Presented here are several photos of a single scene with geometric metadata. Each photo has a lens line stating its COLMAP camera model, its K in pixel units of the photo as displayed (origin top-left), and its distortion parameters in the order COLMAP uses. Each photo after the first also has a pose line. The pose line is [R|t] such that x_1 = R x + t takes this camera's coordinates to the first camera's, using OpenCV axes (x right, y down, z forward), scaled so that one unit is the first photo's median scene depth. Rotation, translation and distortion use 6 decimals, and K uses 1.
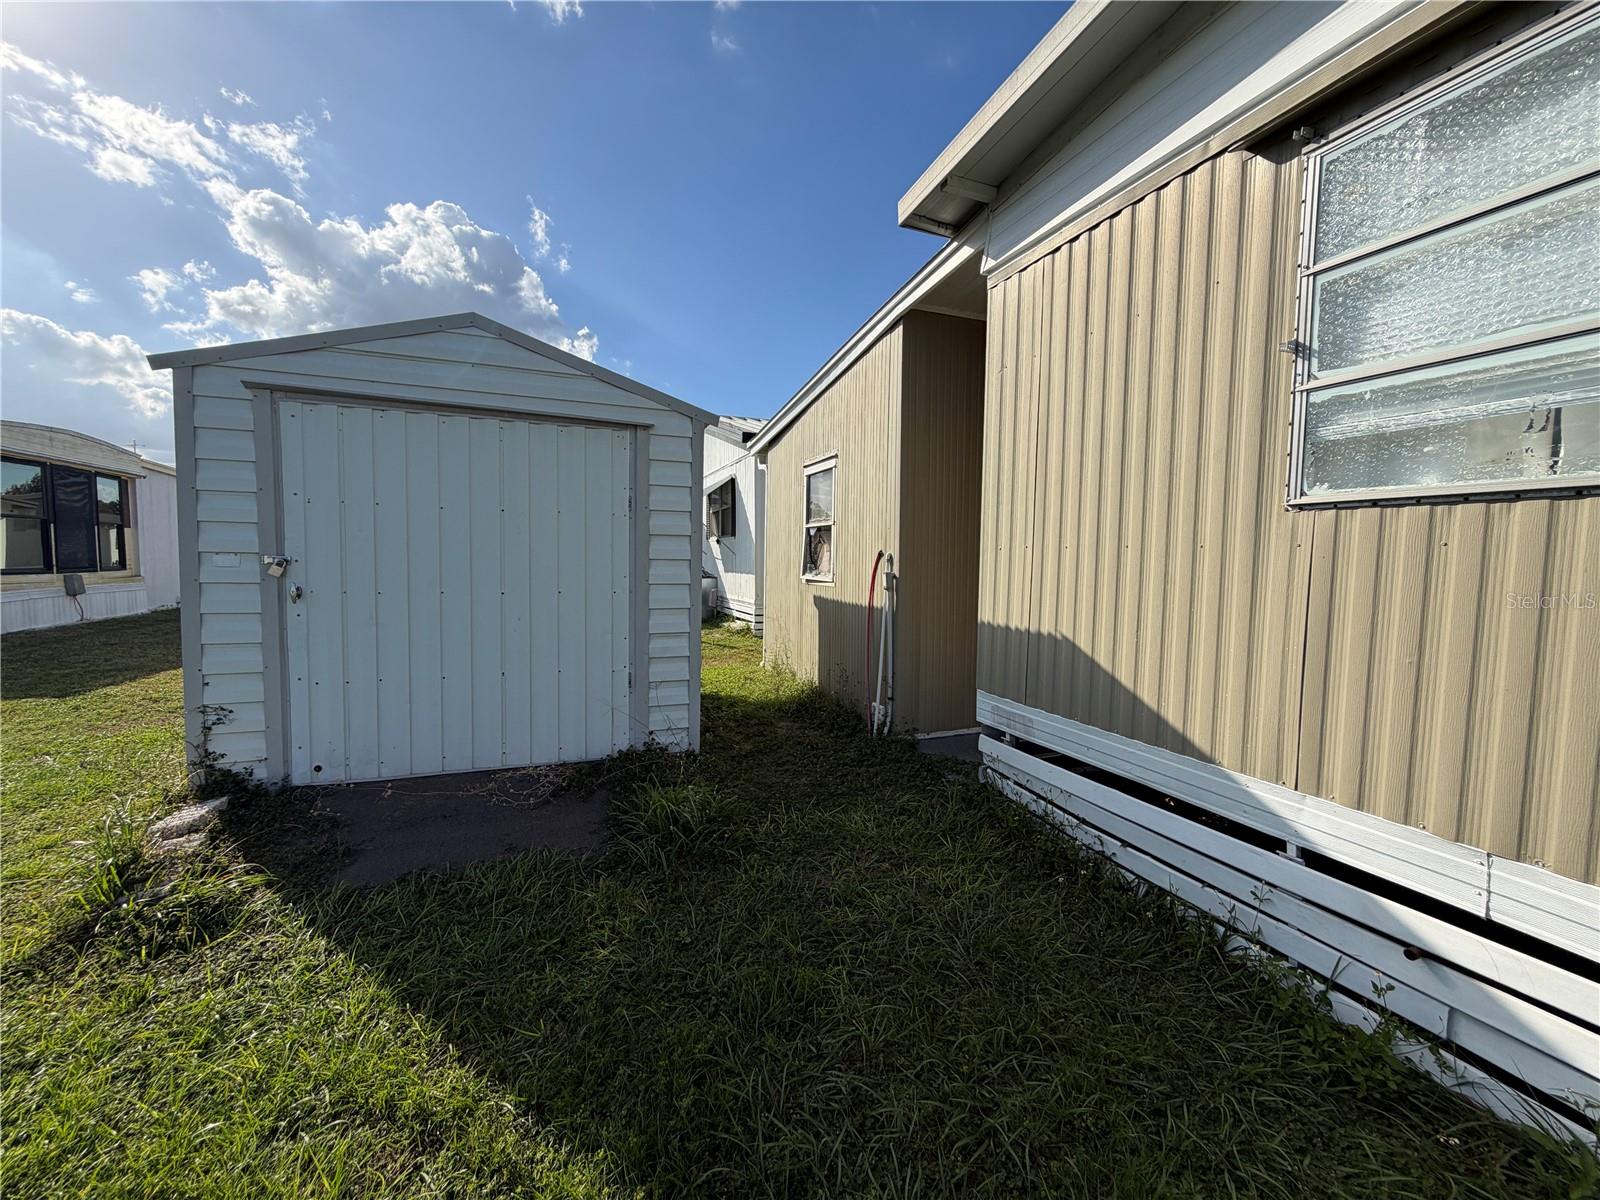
lens RADIAL K [[639.6, 0, 794.2], [0, 639.6, 594.7], [0, 0, 1]] dist [-0.002166, 0.000178]
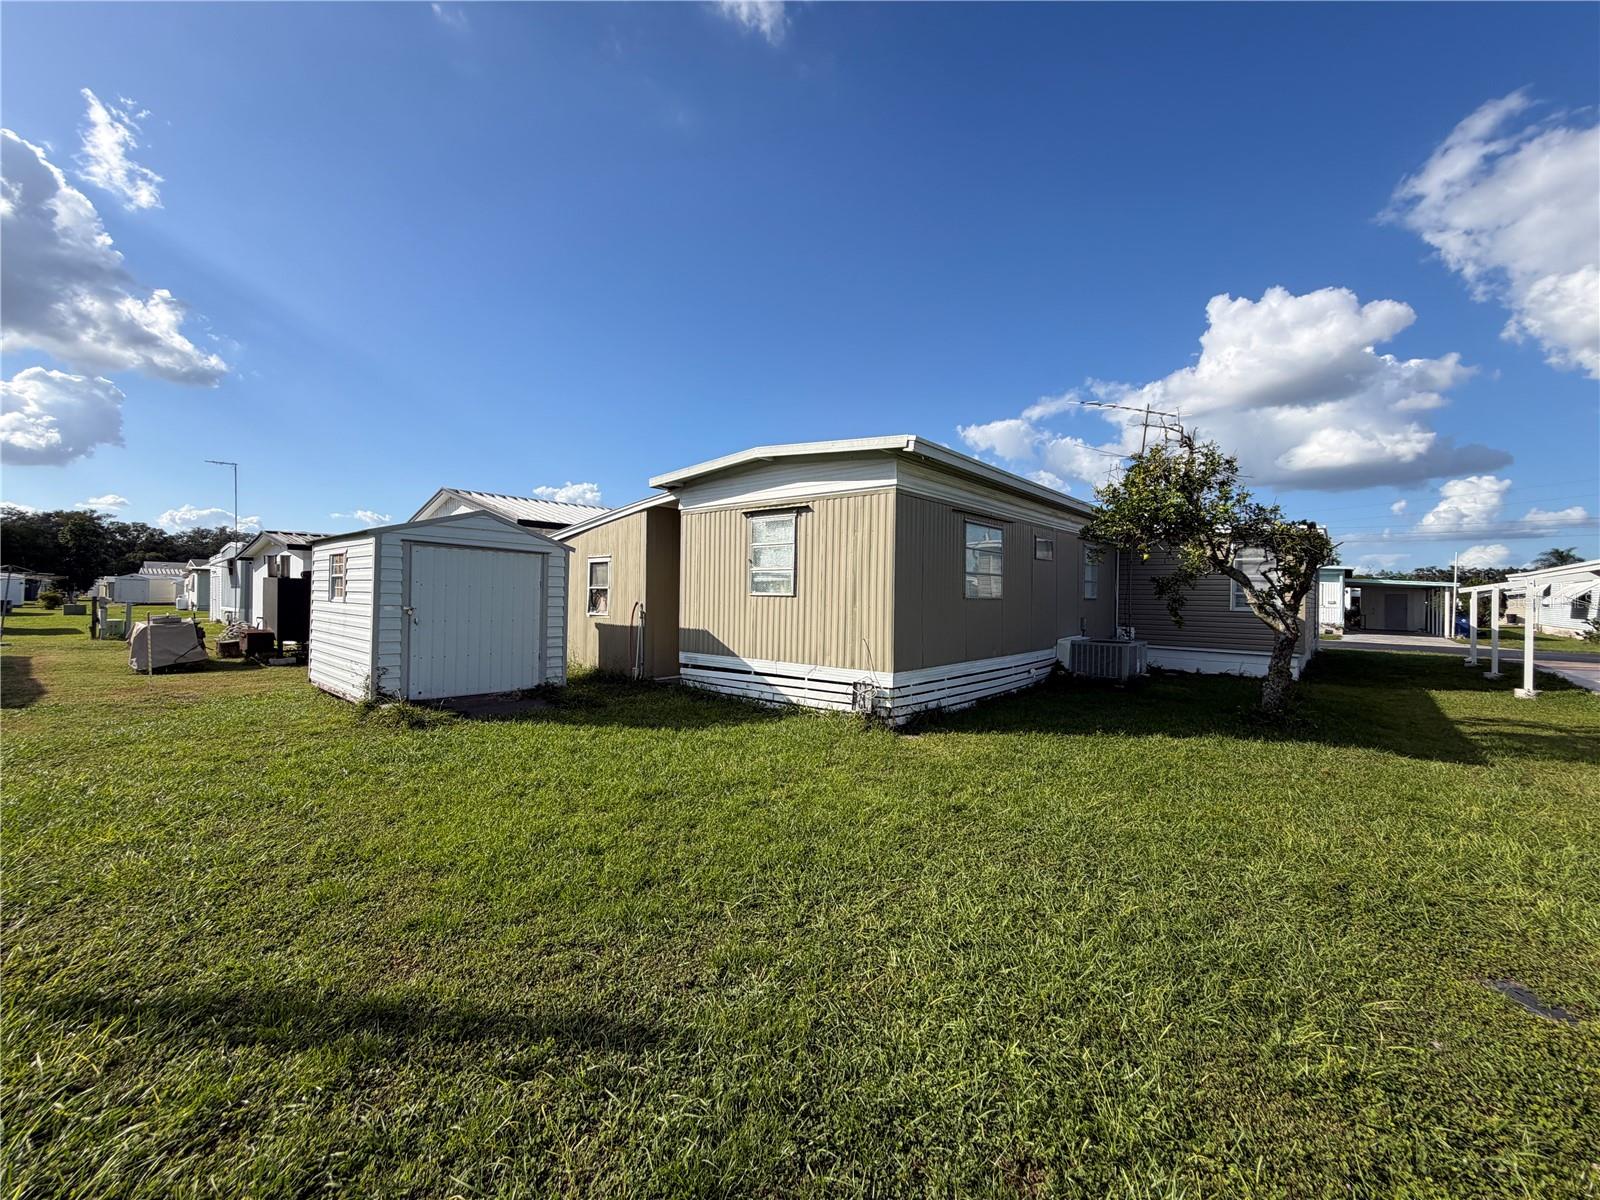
lens RADIAL K [[639.6, 0, 805.9], [0, 639.6, 591.7], [0, 0, 1]] dist [-0.002166, 0.000178]
pose [[0.874949, 0.004857, 0.484191, -0.657293], [0.025355, 0.998118, -0.055831, 0.060491], [-0.483551, 0.061126, 0.873179, -1.942800]]
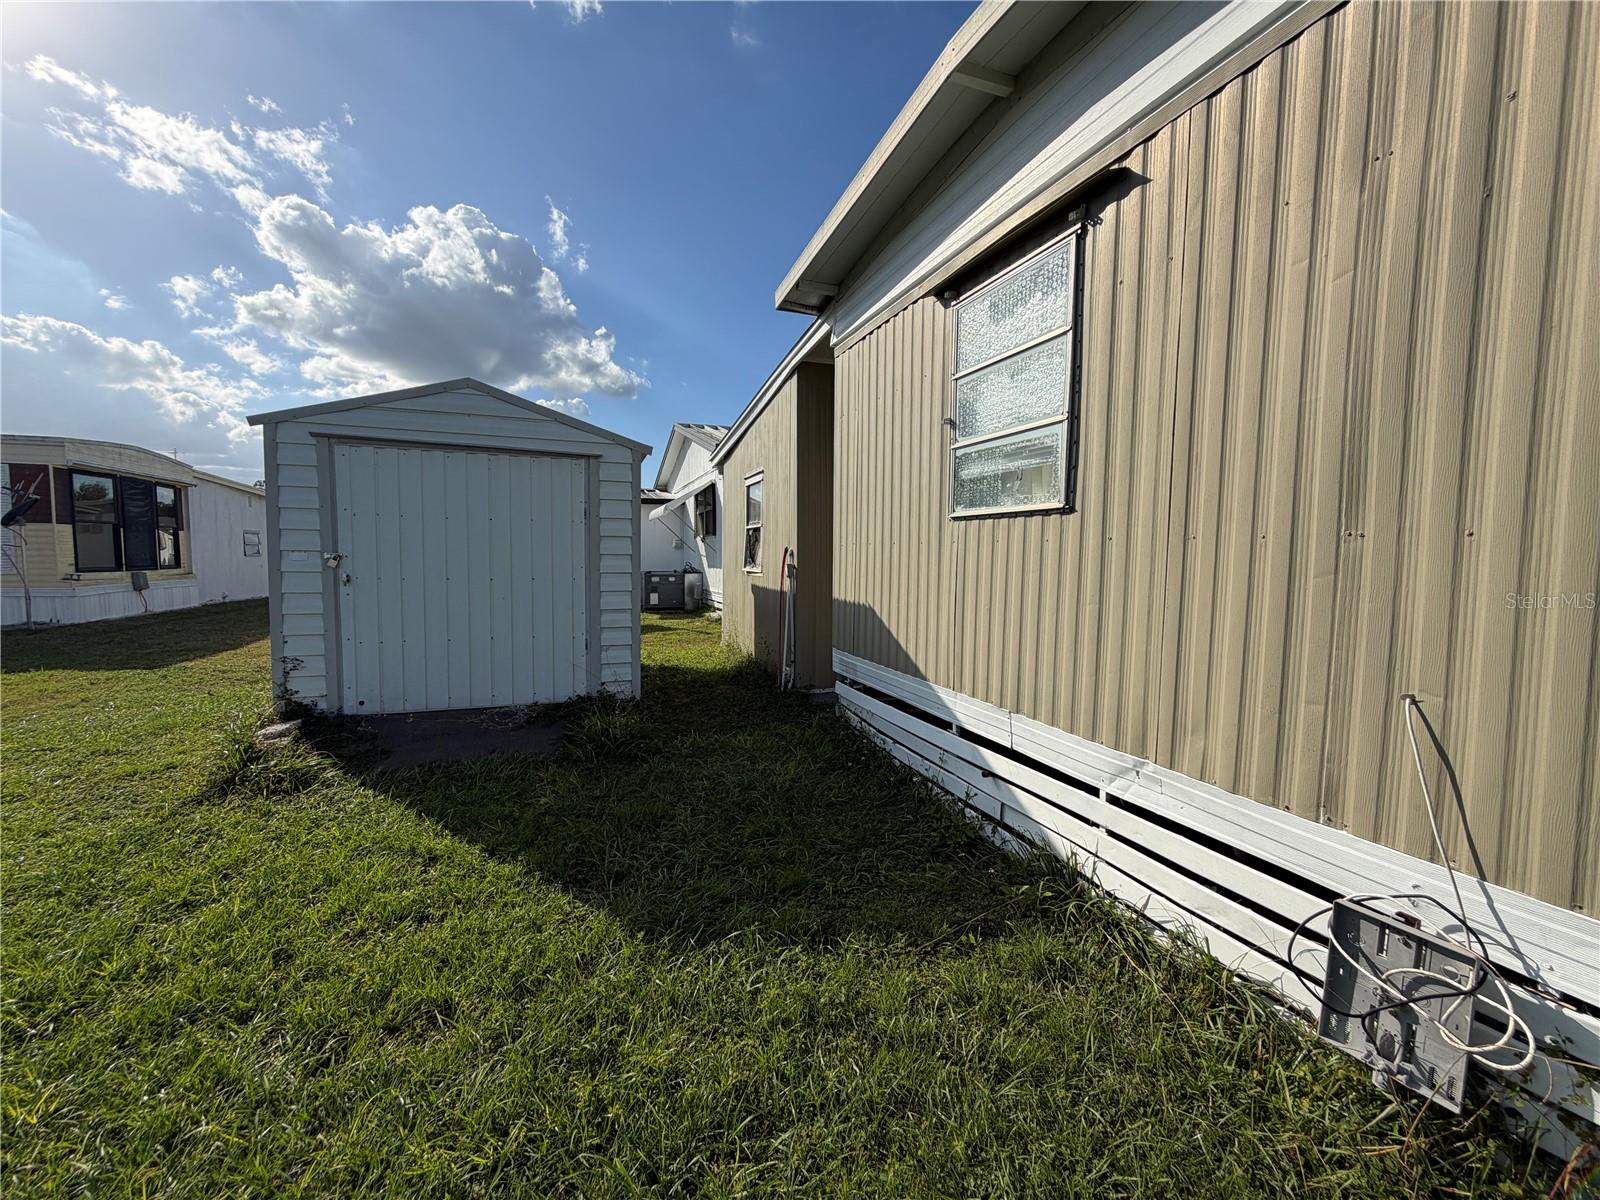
lens RADIAL K [[639.6, 0, 796.3], [0, 639.6, 594.6], [0, 0, 1]] dist [-0.002166, 0.000178]
pose [[0.999719, -0.003797, -0.023391, 0.262818], [0.003888, 0.999985, 0.003813, 0.031417], [0.023376, -0.003902, 0.999719, -0.409922]]
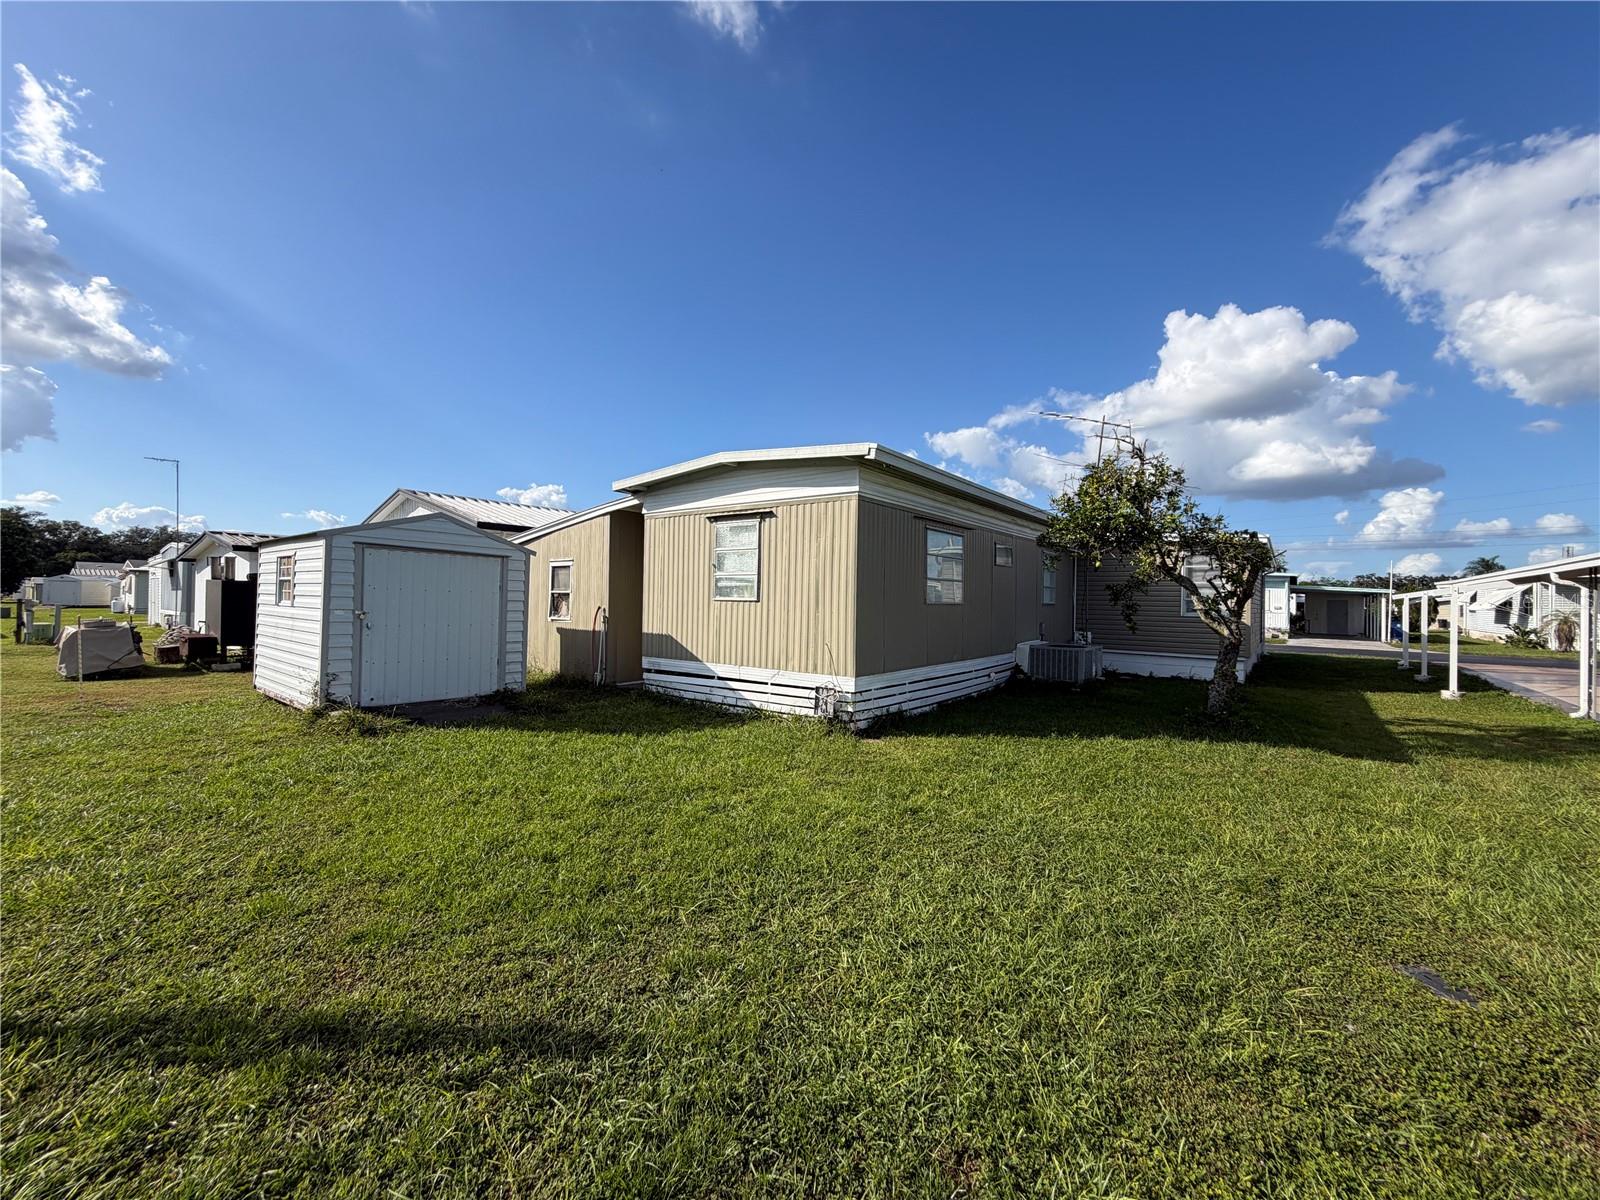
lens RADIAL K [[639.6, 0, 807.0], [0, 639.6, 589.4], [0, 0, 1]] dist [-0.002166, 0.000178]
pose [[0.849824, 0.012971, 0.526907, -0.644632], [0.024840, 0.997601, -0.064621, 0.057898], [-0.526481, 0.068005, 0.847463, -1.971524]]
